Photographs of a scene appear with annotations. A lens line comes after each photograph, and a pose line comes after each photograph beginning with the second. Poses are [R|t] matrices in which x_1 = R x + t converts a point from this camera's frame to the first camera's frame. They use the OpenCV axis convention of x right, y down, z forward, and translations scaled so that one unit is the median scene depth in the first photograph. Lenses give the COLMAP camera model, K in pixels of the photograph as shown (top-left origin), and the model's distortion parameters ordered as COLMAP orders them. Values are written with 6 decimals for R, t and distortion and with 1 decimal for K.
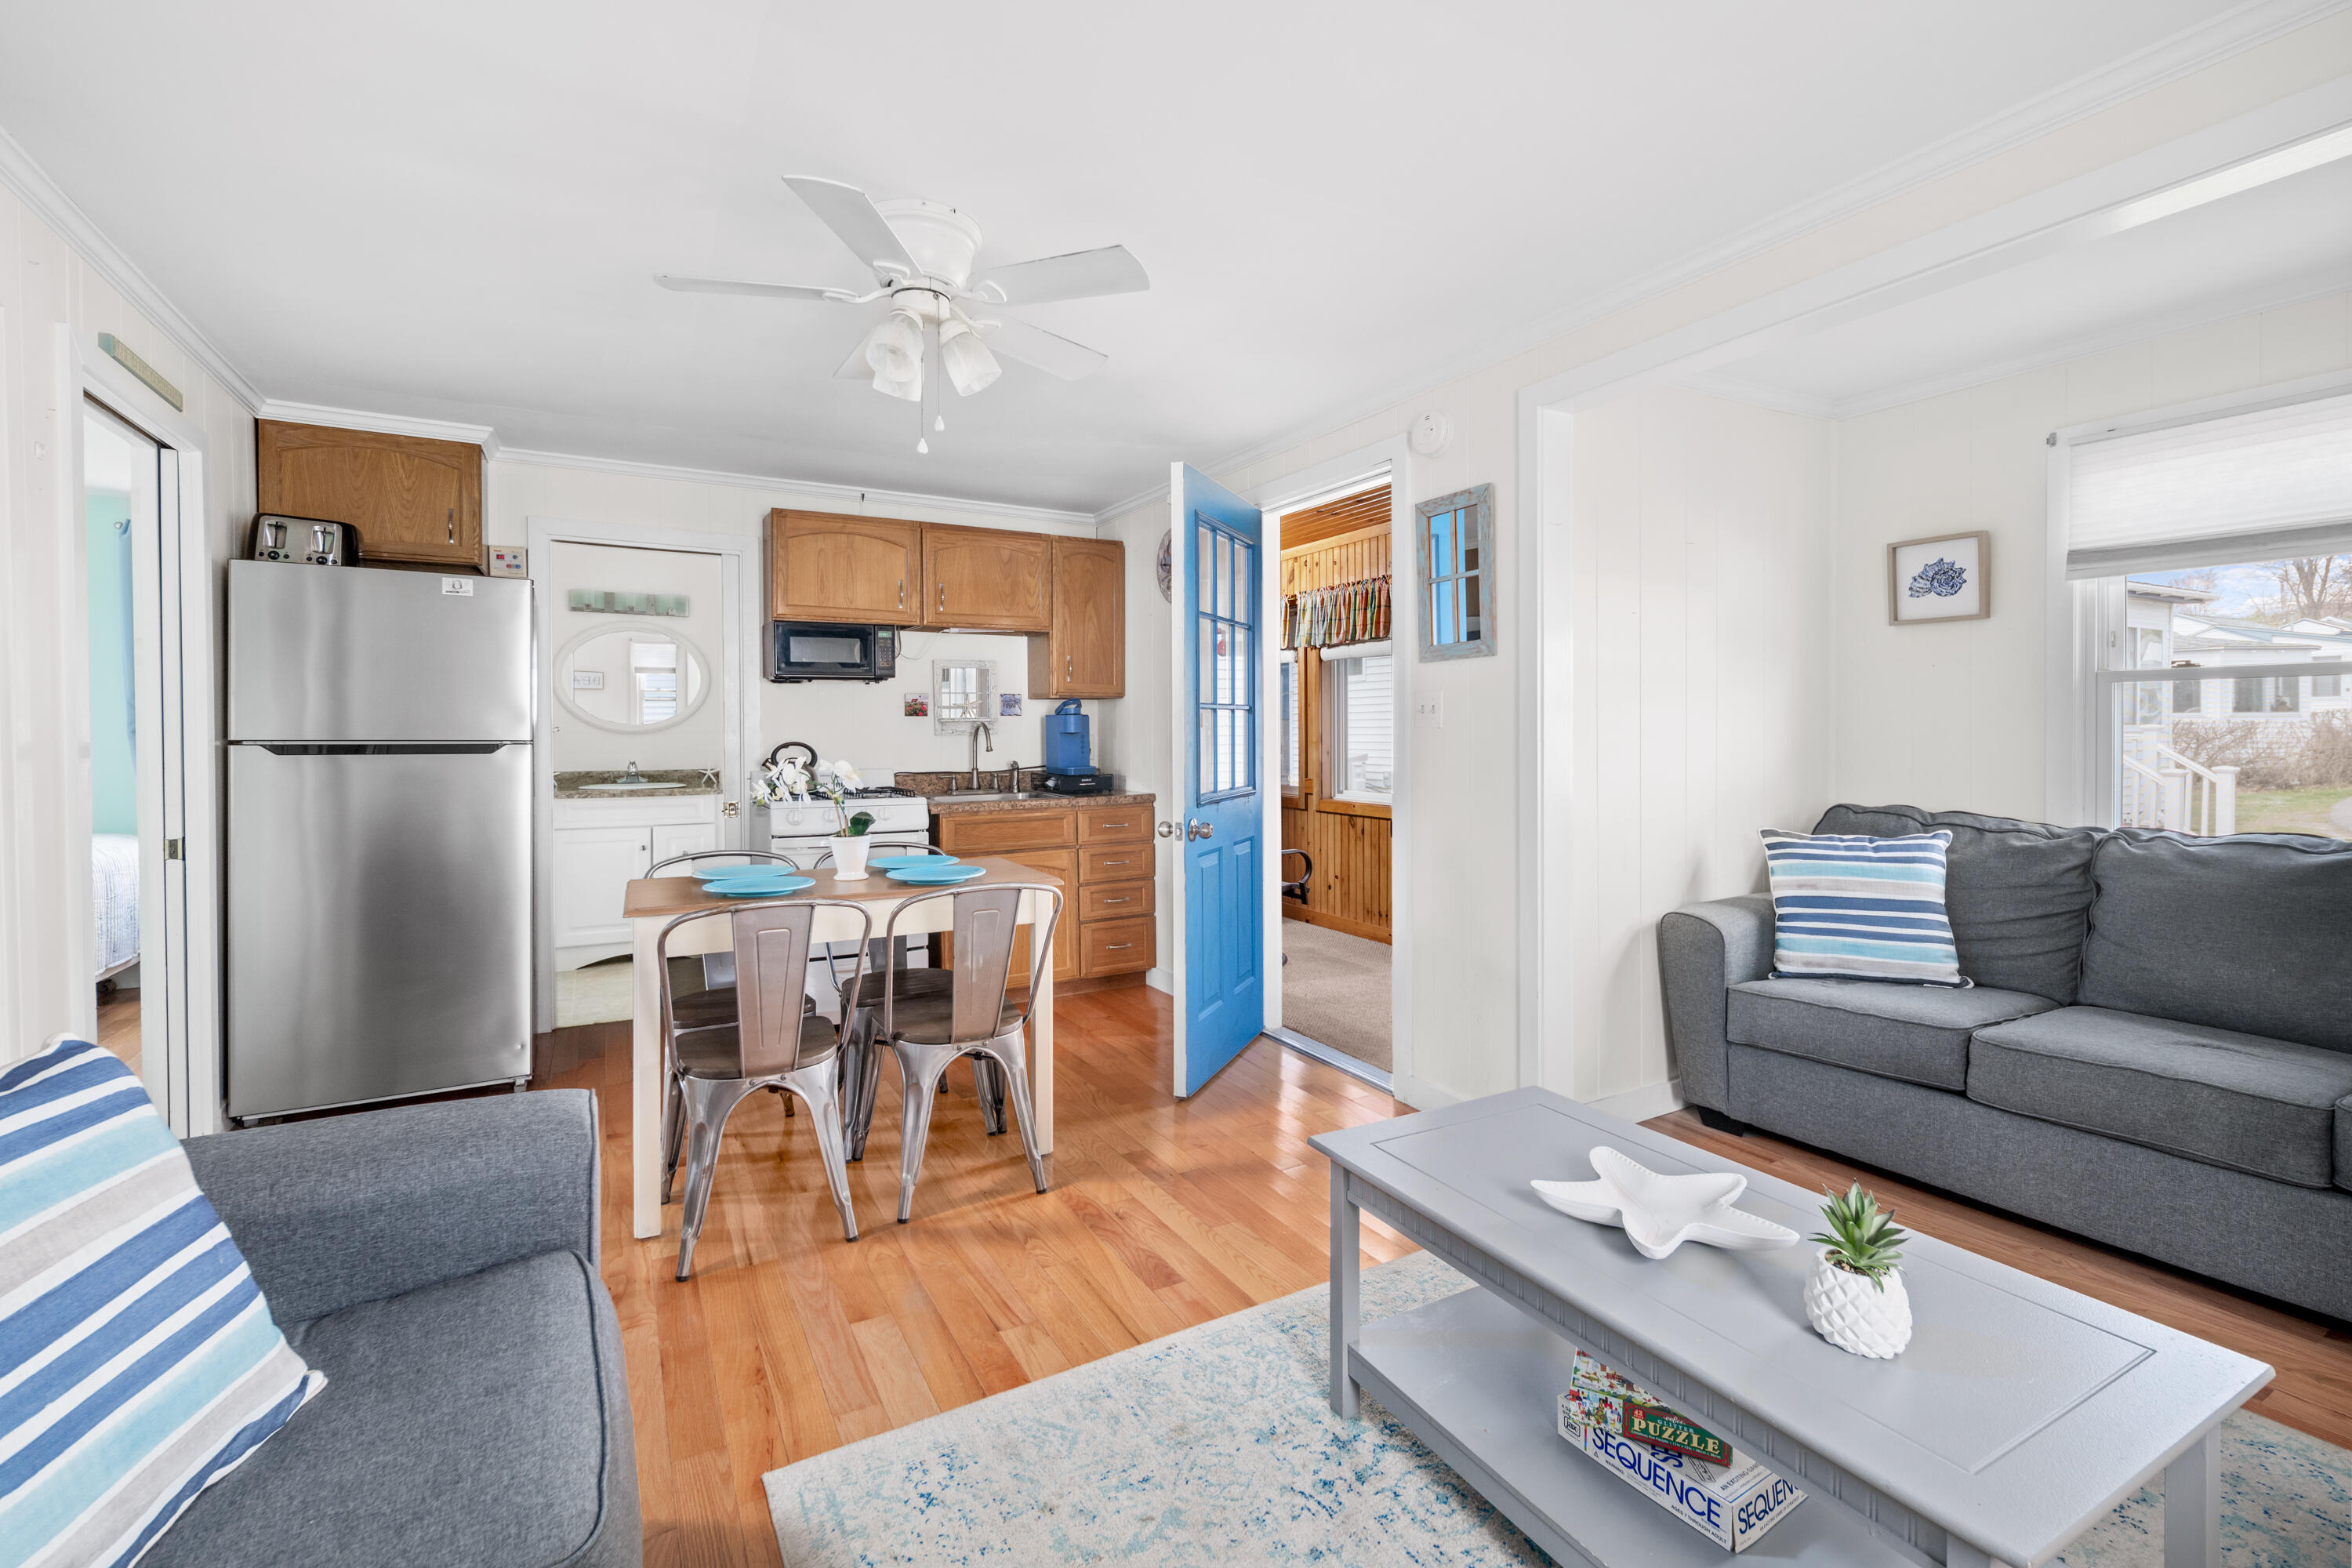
lens RADIAL K [[1030.4, 0, 1199.8], [0, 1030.4, 733.4], [0, 0, 1]] dist [-0.000537, -0.000218]
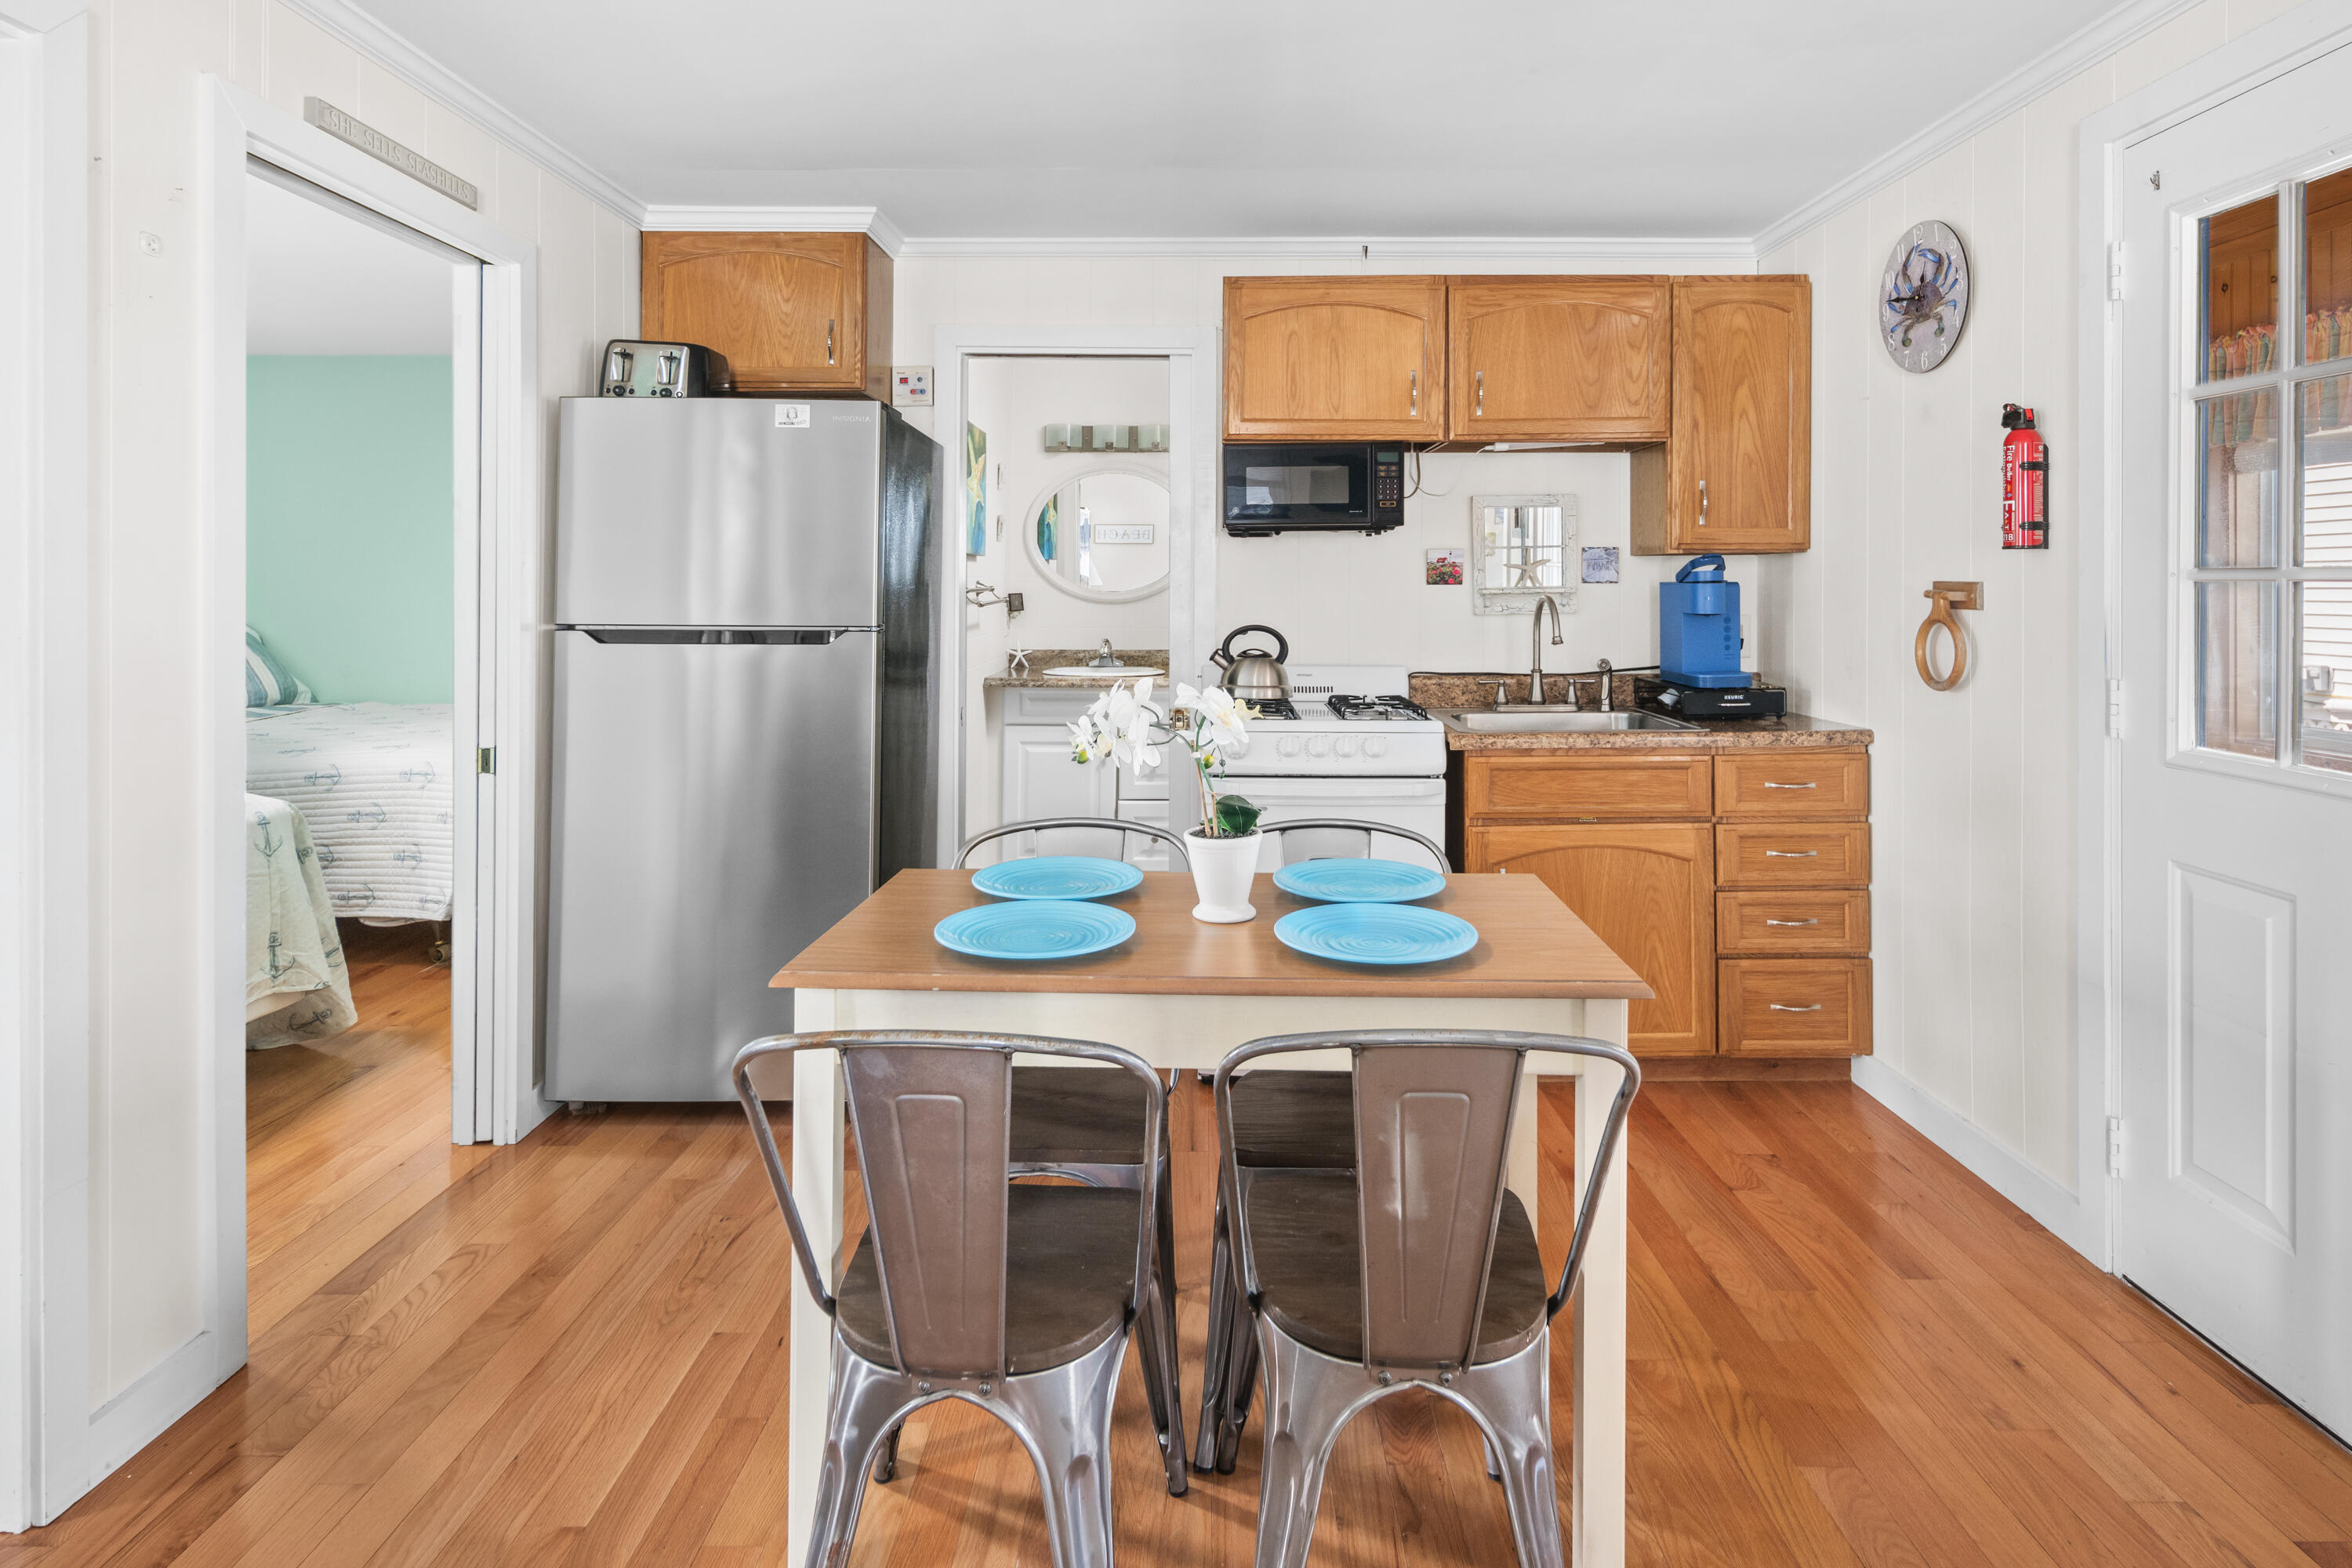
lens RADIAL K [[1242.9, 0, 1167.9], [0, 1242.9, 599.7], [0, 0, 1]] dist [0.000384, -0.000199]
pose [[0.856490, 0.006921, -0.516118, -0.027342], [-0.003872, 0.999968, 0.006984, -0.014277], [0.516150, -0.003984, 0.856489, 0.291806]]
